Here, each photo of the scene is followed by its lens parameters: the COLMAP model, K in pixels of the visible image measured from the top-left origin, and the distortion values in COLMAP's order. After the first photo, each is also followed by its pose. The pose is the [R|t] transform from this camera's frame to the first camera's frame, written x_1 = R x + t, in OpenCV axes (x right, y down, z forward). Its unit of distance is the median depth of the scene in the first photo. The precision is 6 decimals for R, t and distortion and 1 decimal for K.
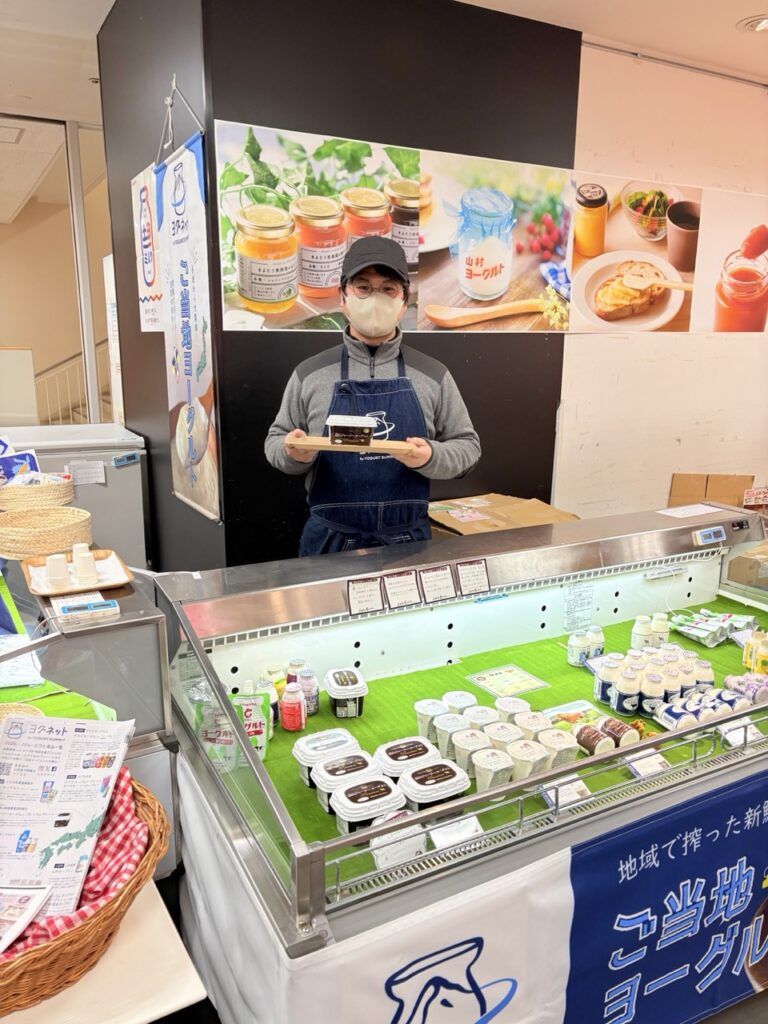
lens RADIAL K [[794.5, 0, 391.2], [0, 794.5, 496.7], [0, 0, 1]] dist [0.014899, 0.019250]
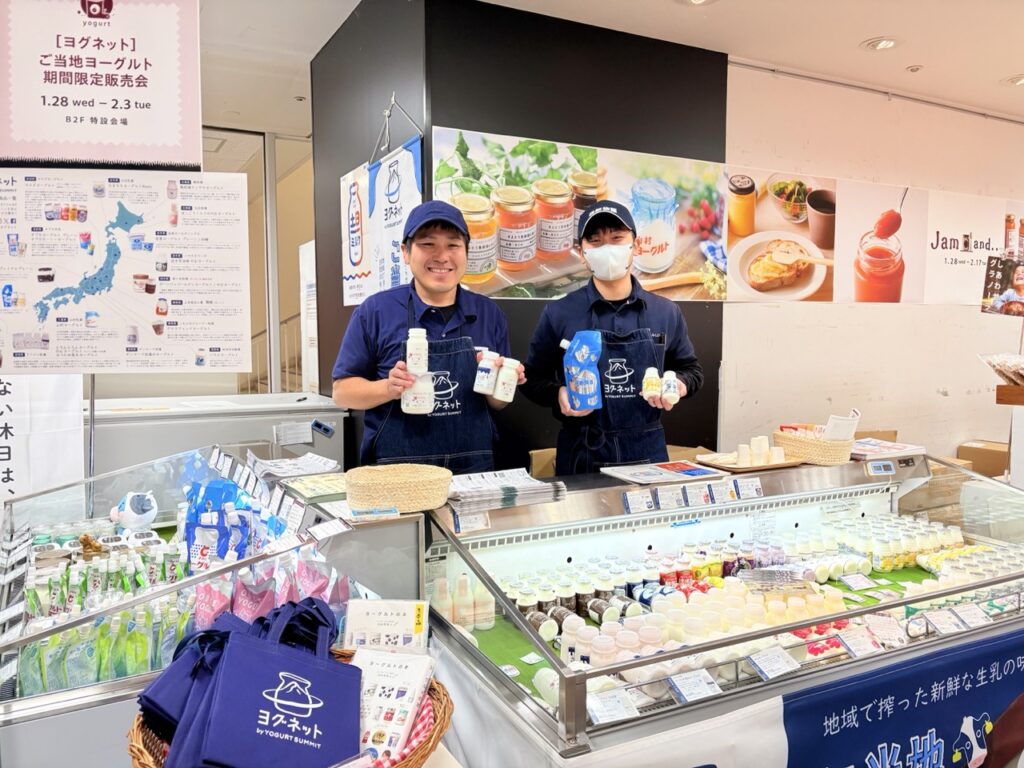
lens RADIAL K [[794.5, 0, 510.9], [0, 794.5, 373.6], [0, 0, 1]] dist [0.014899, 0.019250]
pose [[0.999868, -0.008733, -0.013676, -0.074797], [0.006674, 0.989564, -0.143938, 0.060363], [0.014790, 0.143827, 0.989492, -0.112809]]
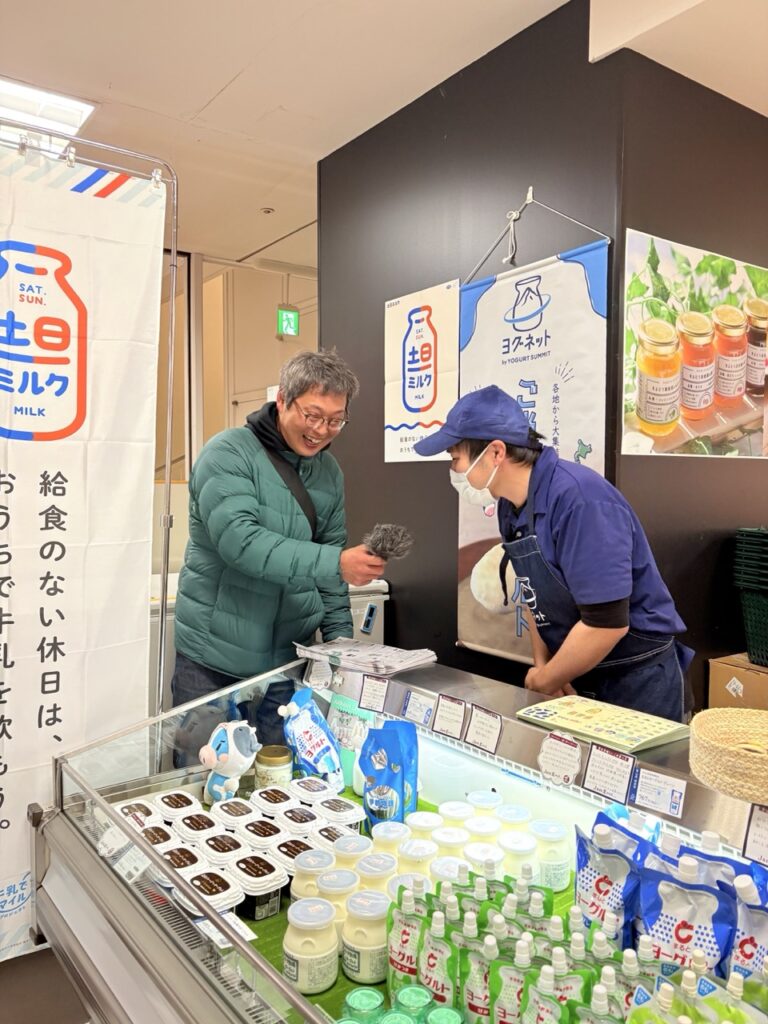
lens RADIAL K [[794.5, 0, 375.0], [0, 794.5, 503.5], [0, 0, 1]] dist [0.014899, 0.019250]
pose [[0.992810, -0.008473, 0.119400, -0.517835], [0.028755, 0.985165, -0.169184, -0.013797], [-0.116195, 0.171401, 0.978325, 0.164426]]
